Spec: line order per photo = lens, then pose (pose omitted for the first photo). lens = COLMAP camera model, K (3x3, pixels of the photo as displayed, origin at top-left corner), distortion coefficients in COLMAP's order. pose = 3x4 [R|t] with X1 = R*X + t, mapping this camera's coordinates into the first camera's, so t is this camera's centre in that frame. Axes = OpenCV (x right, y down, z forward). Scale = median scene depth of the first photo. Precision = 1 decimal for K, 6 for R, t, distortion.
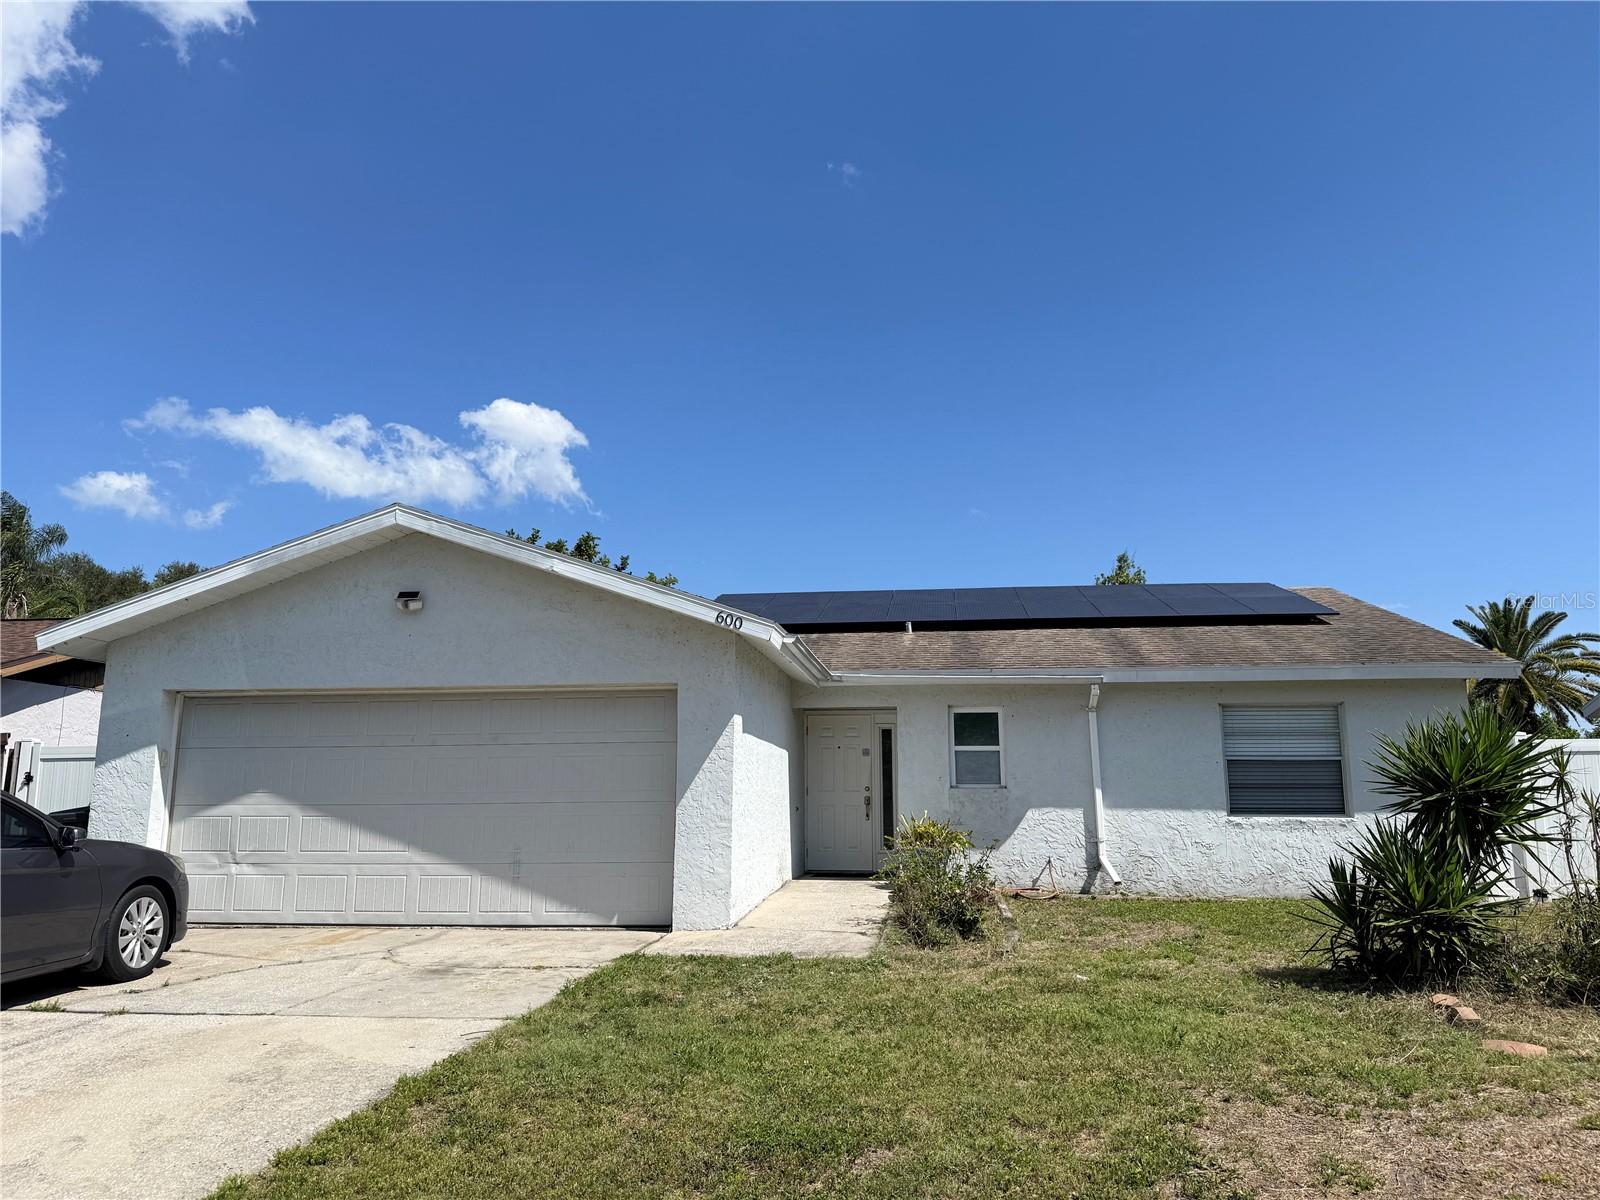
lens RADIAL K [[1130.2, 0, 797.6], [0, 1130.2, 585.0], [0, 0, 1]] dist [0.040635, -0.035034]
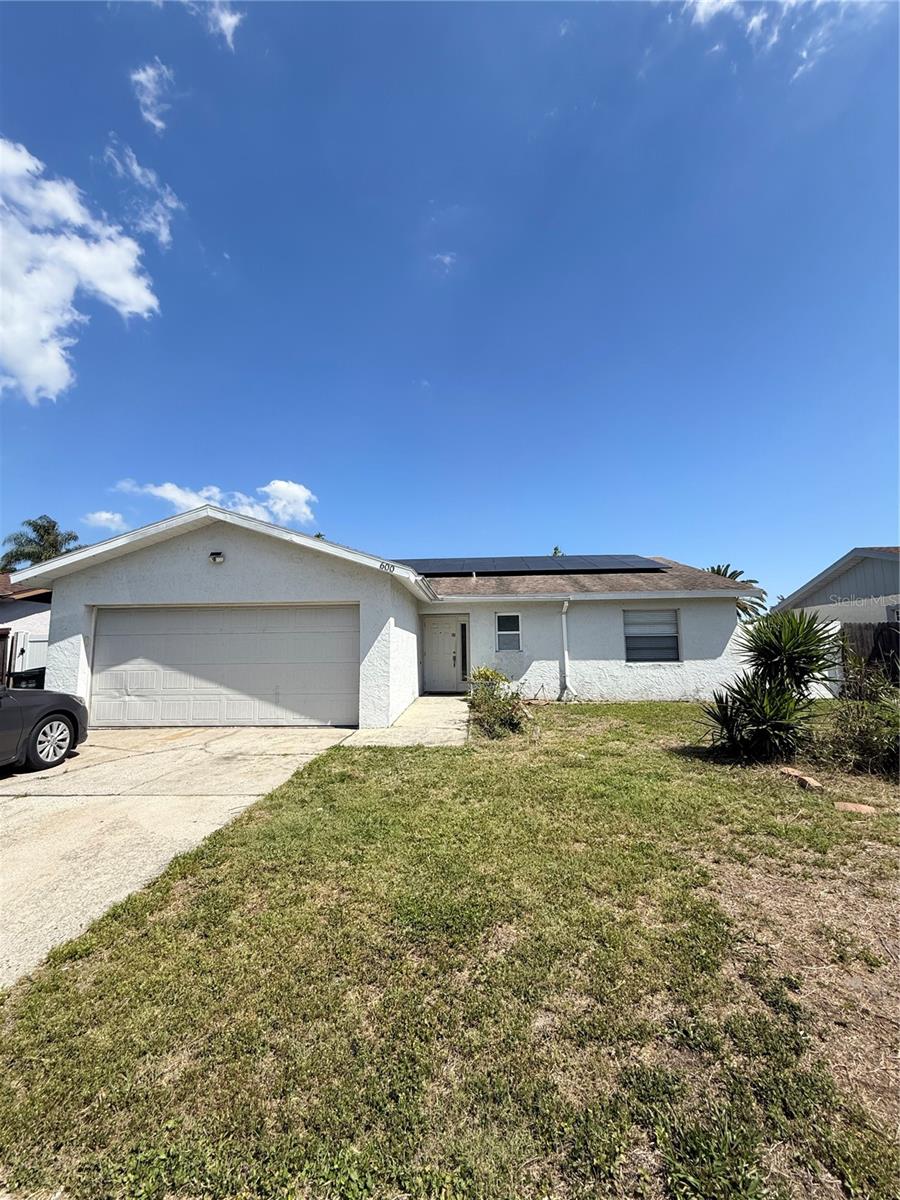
lens RADIAL K [[479.1, 0, 446.7], [0, 479.1, 603.1], [0, 0, 1]] dist [-0.001658, 0.000413]
pose [[0.997725, -0.004193, 0.067278, -0.014953], [-0.001596, 0.996315, 0.085756, 0.021468], [-0.067389, -0.085669, 0.994042, 0.188248]]
